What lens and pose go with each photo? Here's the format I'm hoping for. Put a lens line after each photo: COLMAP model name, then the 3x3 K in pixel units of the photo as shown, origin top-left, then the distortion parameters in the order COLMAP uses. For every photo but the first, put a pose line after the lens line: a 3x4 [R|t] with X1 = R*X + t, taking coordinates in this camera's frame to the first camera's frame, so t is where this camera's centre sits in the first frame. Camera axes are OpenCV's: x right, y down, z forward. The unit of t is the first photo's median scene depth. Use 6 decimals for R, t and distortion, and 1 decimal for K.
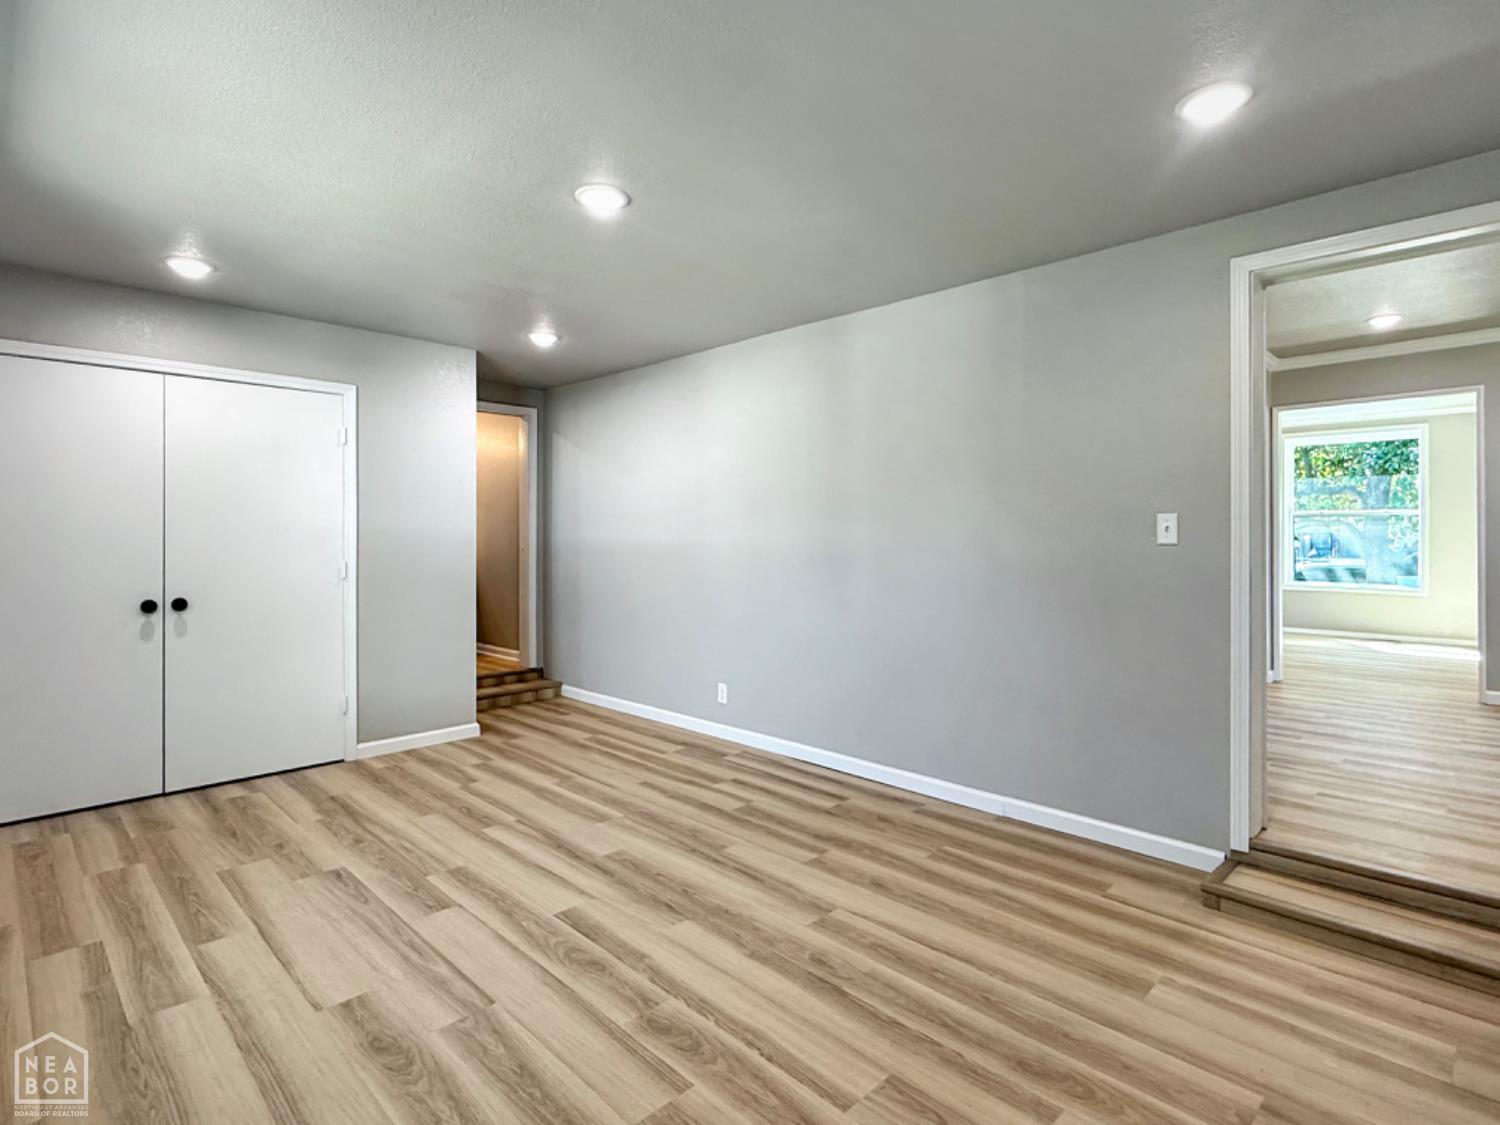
lens RADIAL K [[778.1, 0, 744.0], [0, 778.1, 548.0], [0, 0, 1]] dist [0.001556, 0.000770]
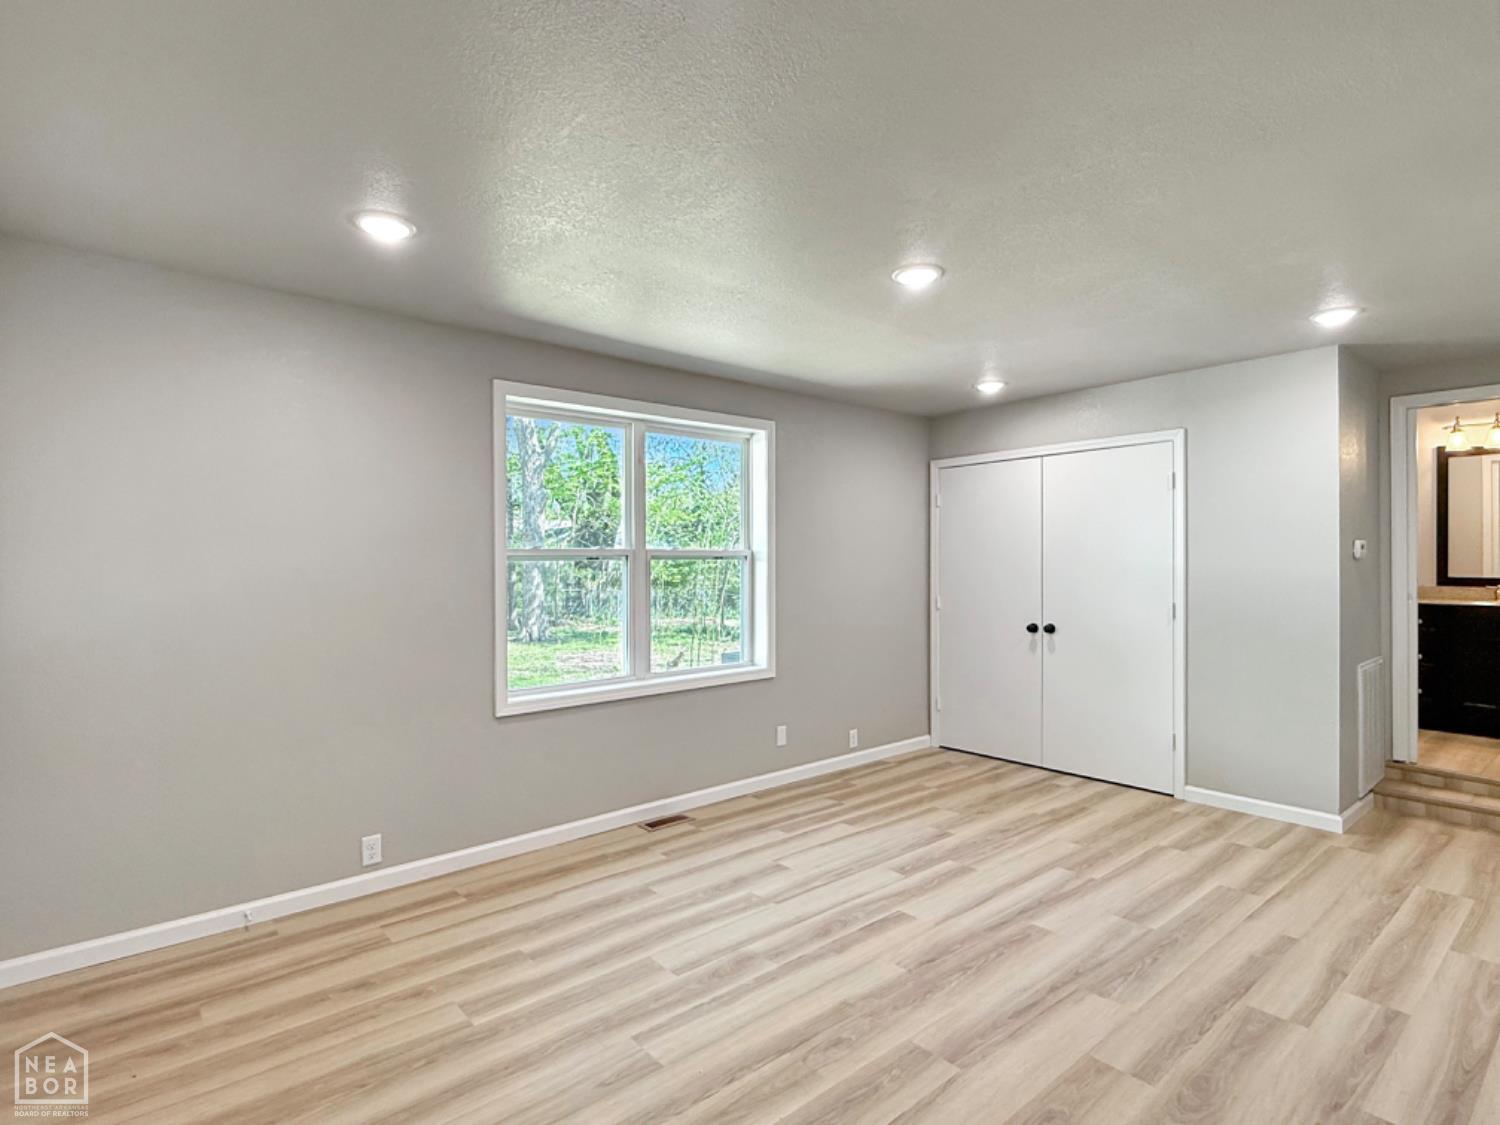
lens RADIAL K [[778.1, 0, 743.8], [0, 778.1, 563.0], [0, 0, 1]] dist [0.001556, 0.000770]
pose [[-0.067524, 0.001769, -0.997716, 0.808431], [-0.014820, 0.999886, 0.002776, -0.044730], [0.997608, 0.014974, -0.067491, 0.720081]]
